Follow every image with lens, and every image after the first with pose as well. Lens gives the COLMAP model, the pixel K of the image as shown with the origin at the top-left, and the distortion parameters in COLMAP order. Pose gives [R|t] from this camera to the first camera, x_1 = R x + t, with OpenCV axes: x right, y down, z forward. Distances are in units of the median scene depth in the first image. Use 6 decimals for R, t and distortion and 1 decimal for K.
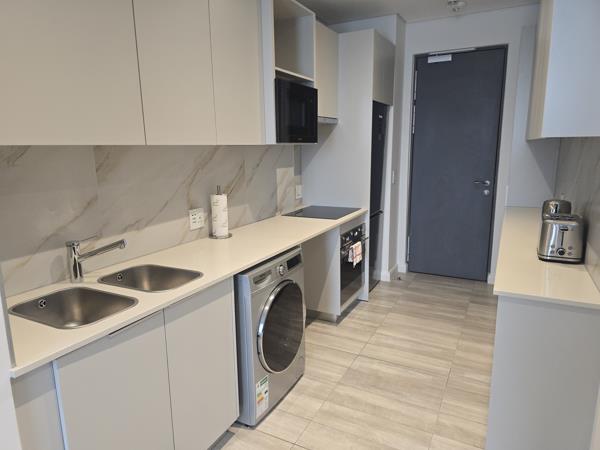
lens RADIAL K [[425.3, 0, 301.0], [0, 425.3, 242.1], [0, 0, 1]] dist [0.086961, -0.075935]
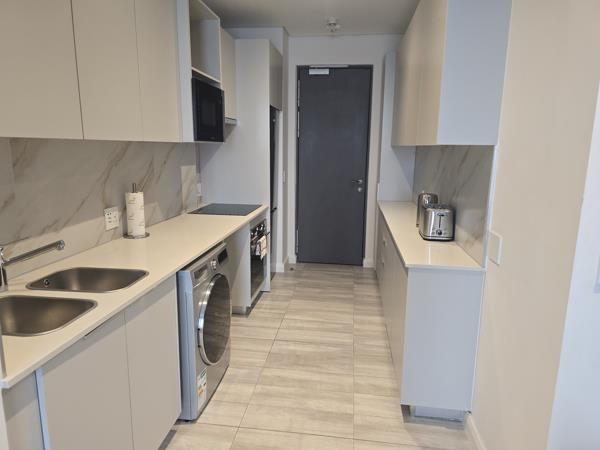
lens RADIAL K [[425.3, 0, 301.0], [0, 425.3, 242.1], [0, 0, 1]] dist [0.086961, -0.075935]
pose [[0.933265, -0.054239, 0.355071, -0.191175], [0.055157, 0.998449, 0.007545, 0.014029], [-0.354929, 0.012543, 0.934809, -0.039201]]
